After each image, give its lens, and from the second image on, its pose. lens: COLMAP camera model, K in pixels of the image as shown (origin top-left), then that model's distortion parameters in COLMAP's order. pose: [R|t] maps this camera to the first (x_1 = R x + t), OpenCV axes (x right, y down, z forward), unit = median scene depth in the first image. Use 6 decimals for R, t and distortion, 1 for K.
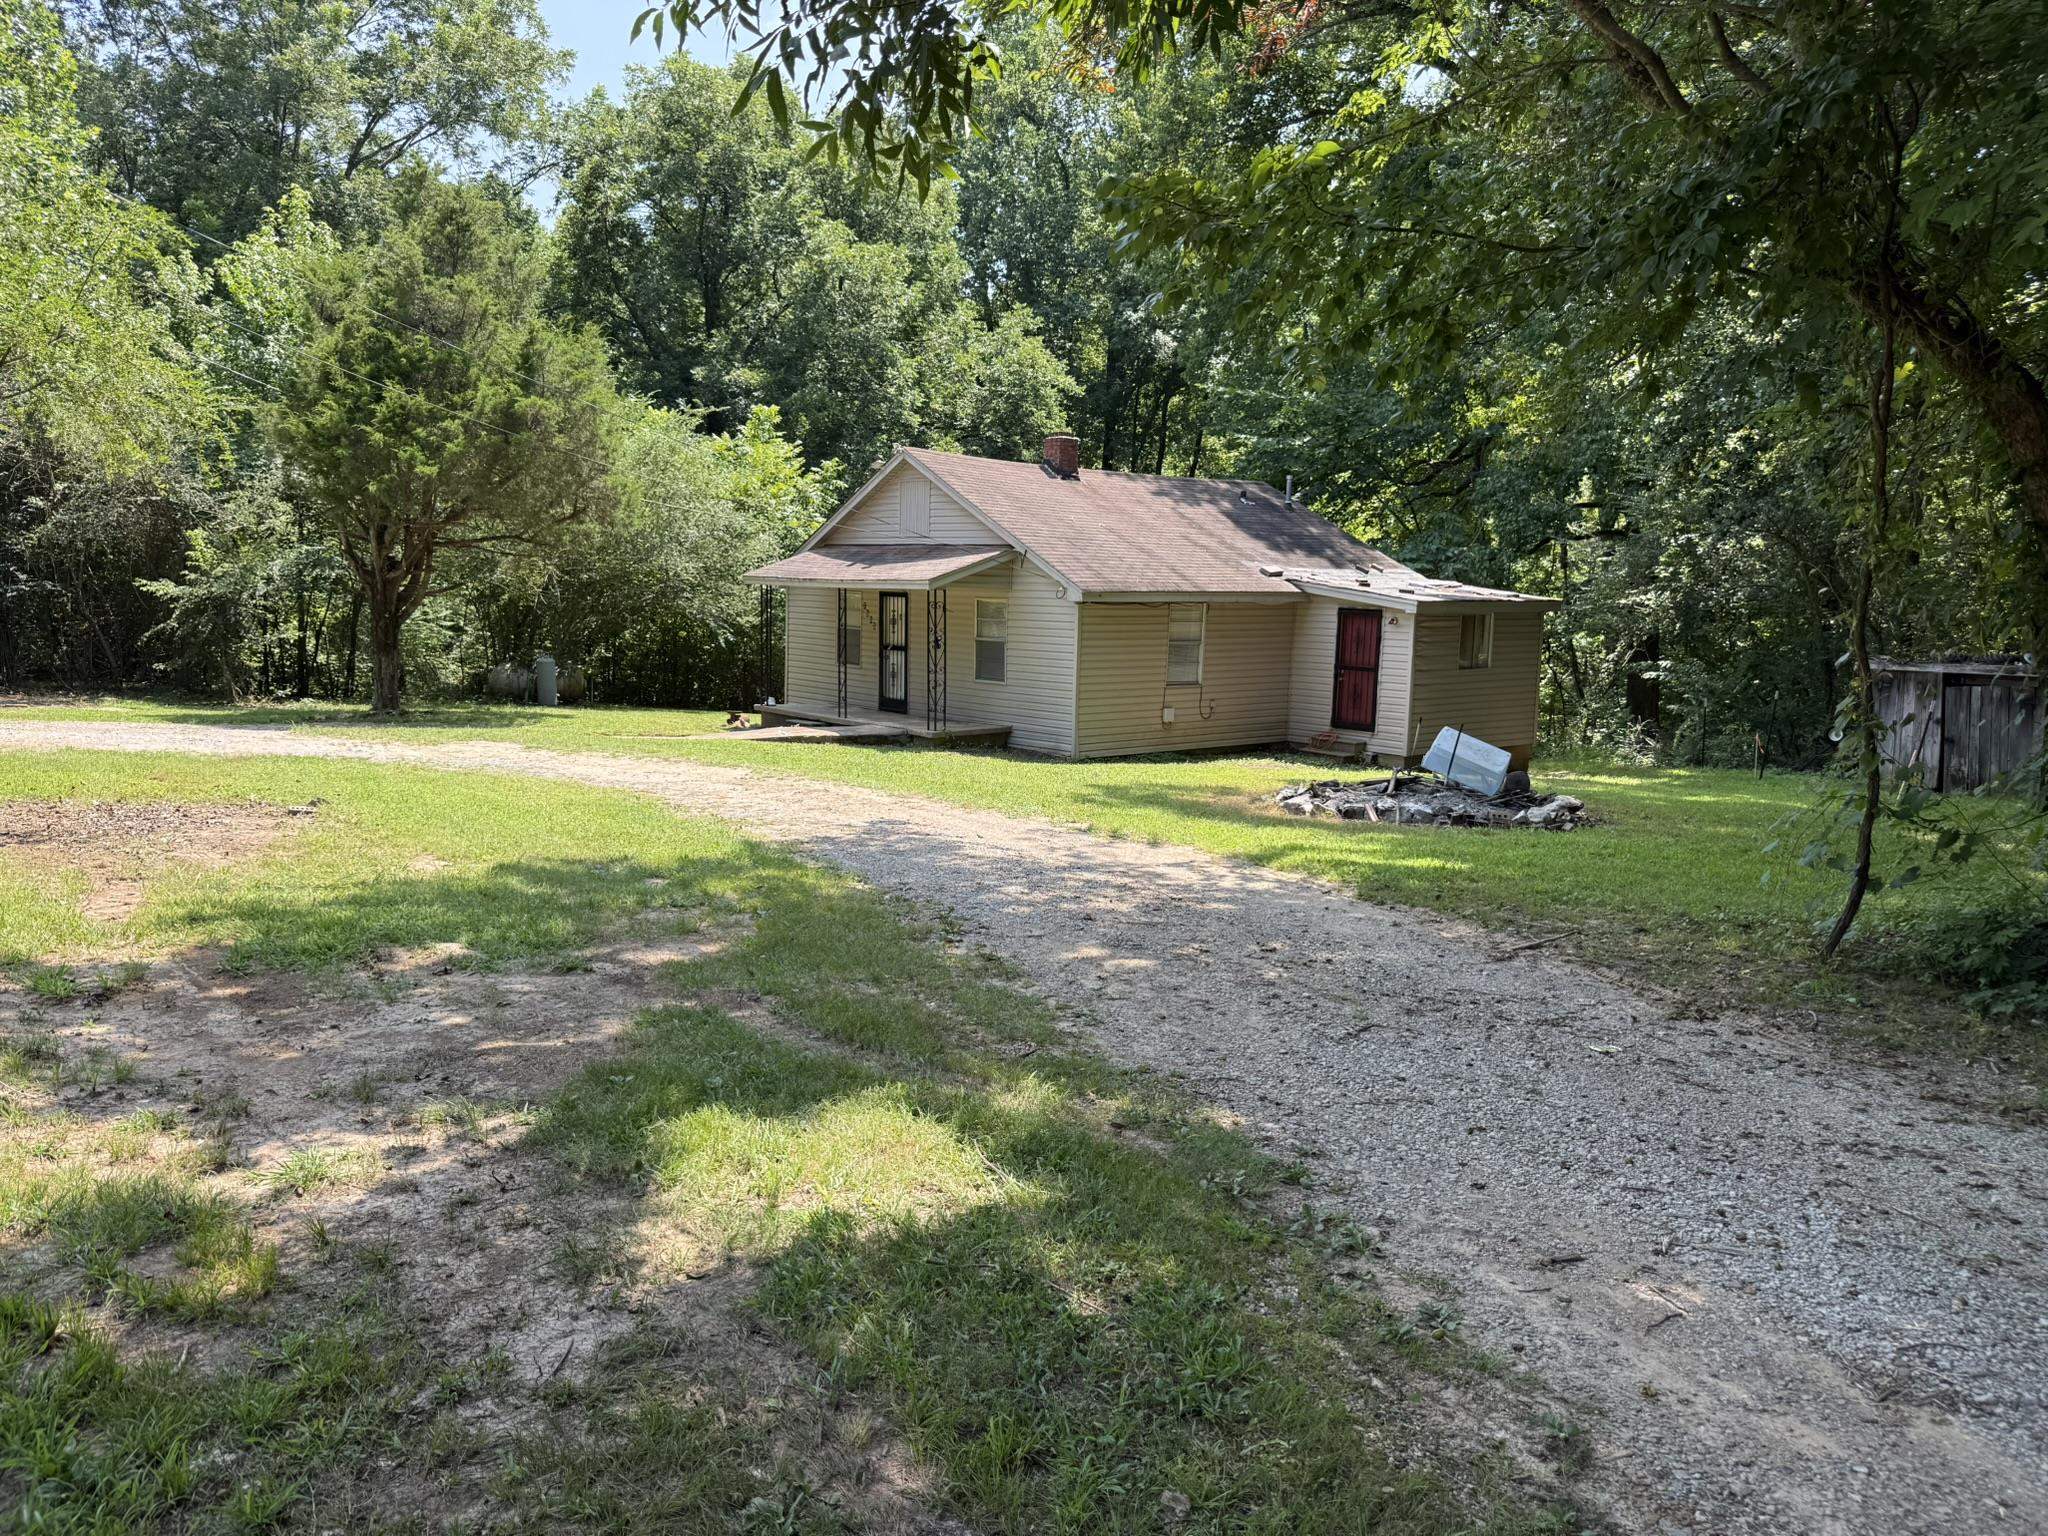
lens RADIAL K [[1479.9, 0, 1118.9], [0, 1479.9, 774.7], [0, 0, 1]] dist [0.131391, -0.067069]
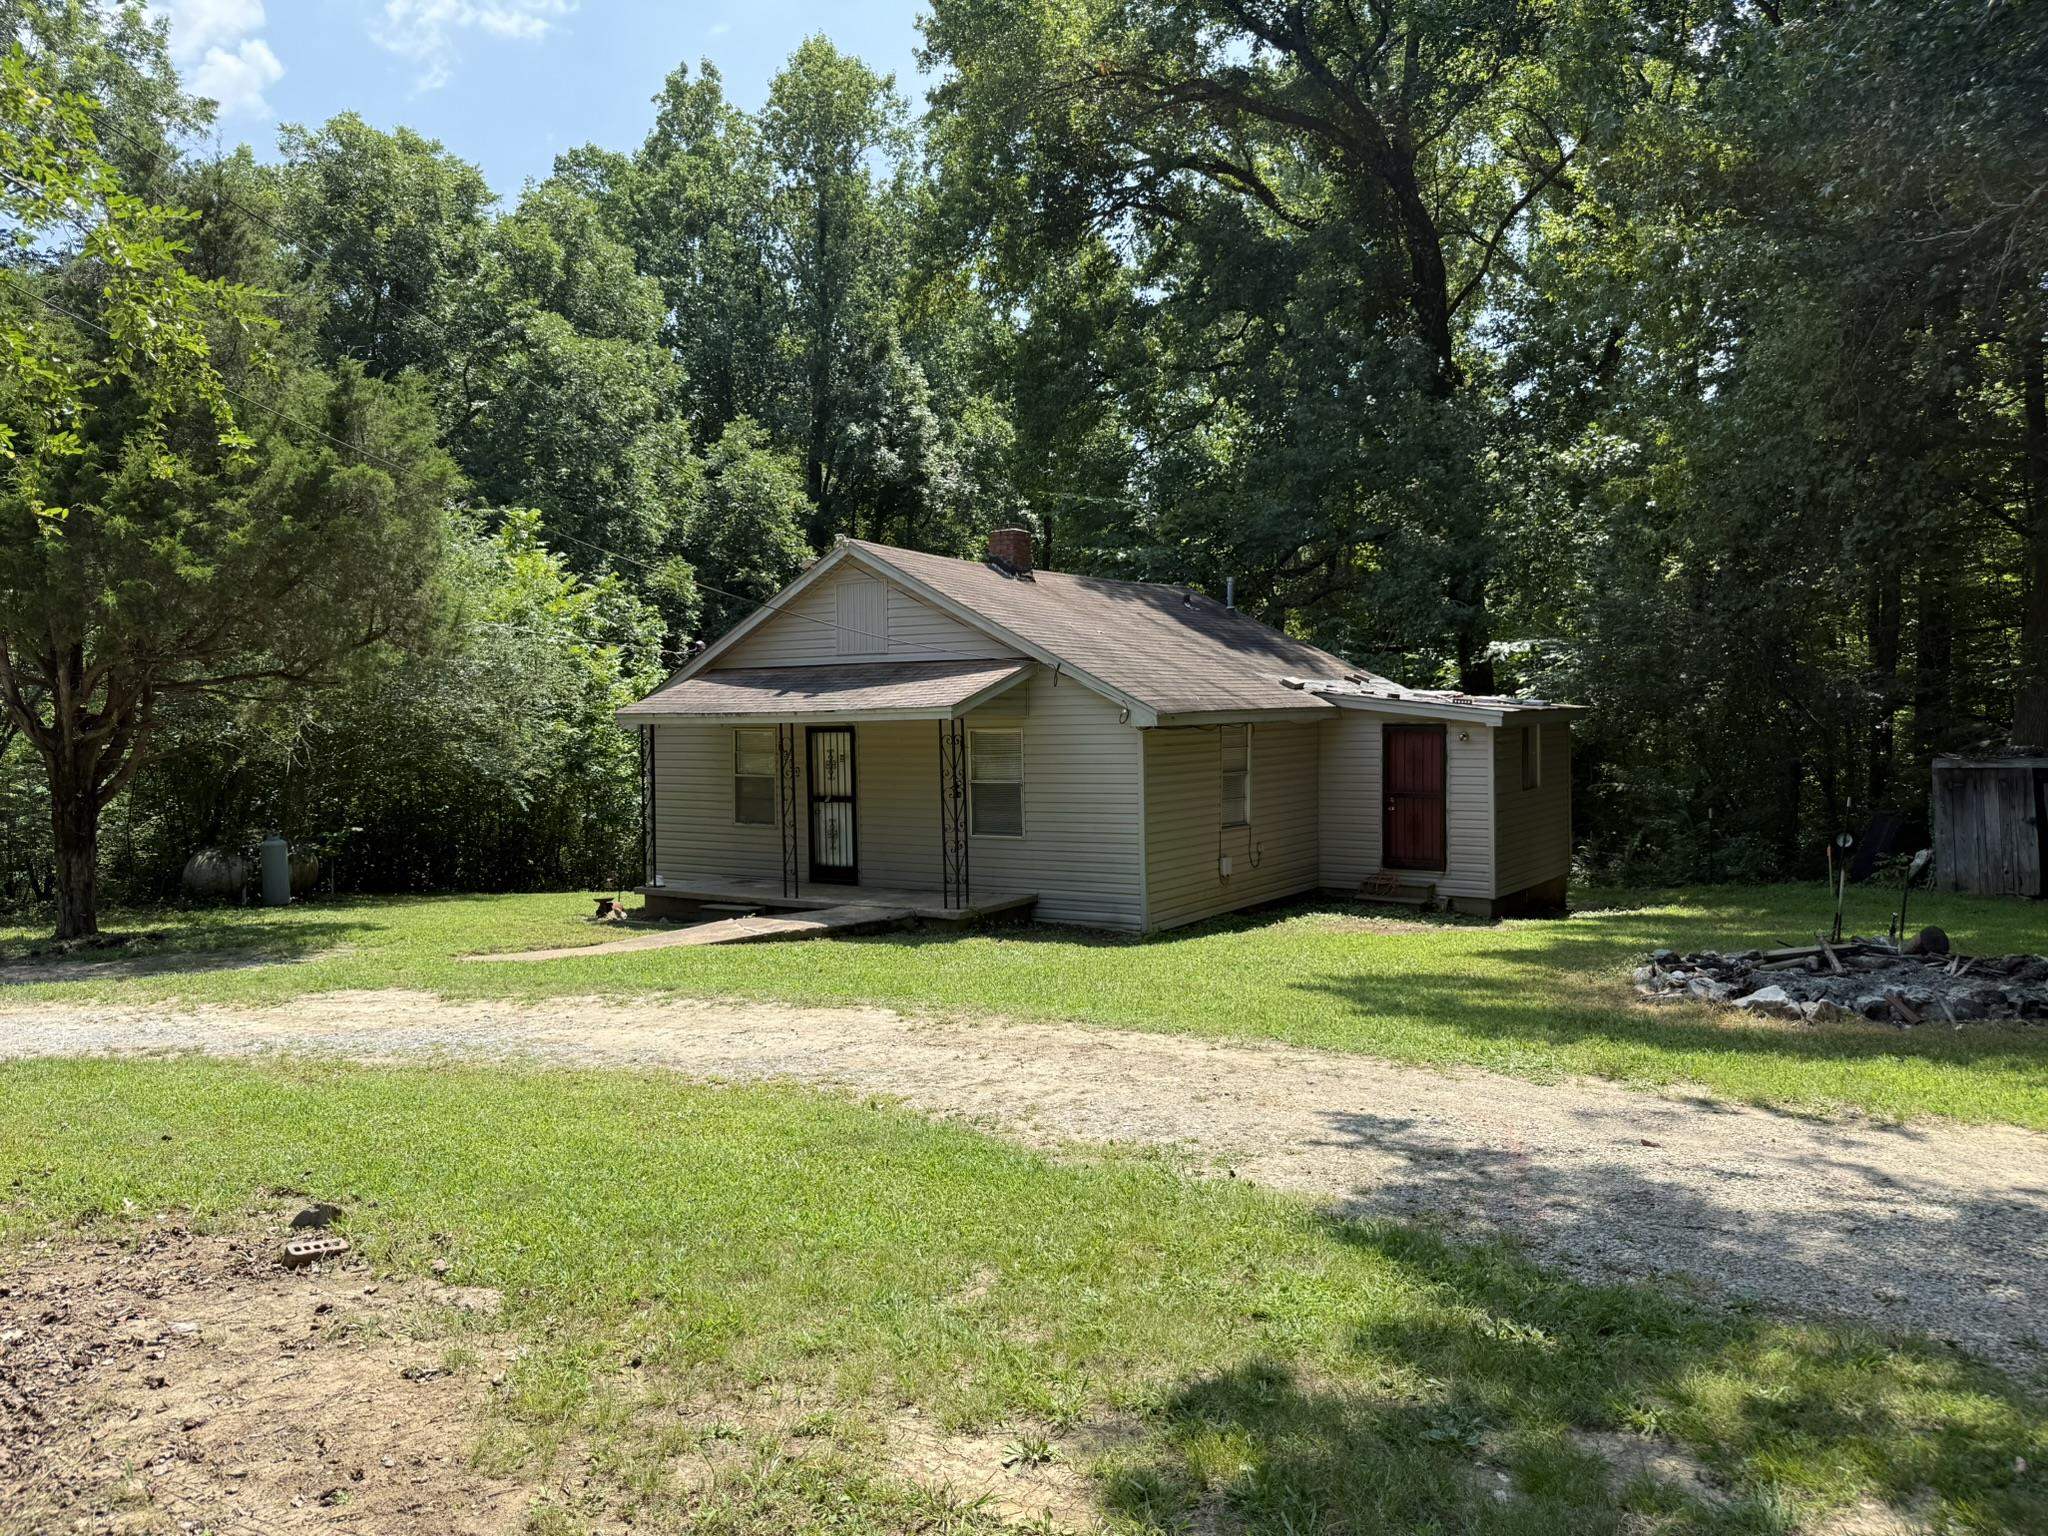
lens RADIAL K [[1479.9, 0, 1118.9], [0, 1479.9, 774.7], [0, 0, 1]] dist [0.131391, -0.067069]
pose [[0.972510, -0.048059, 0.227848, -0.185276], [0.066969, 0.994856, -0.076000, -0.030631], [-0.223024, 0.089170, 0.970726, 0.230466]]
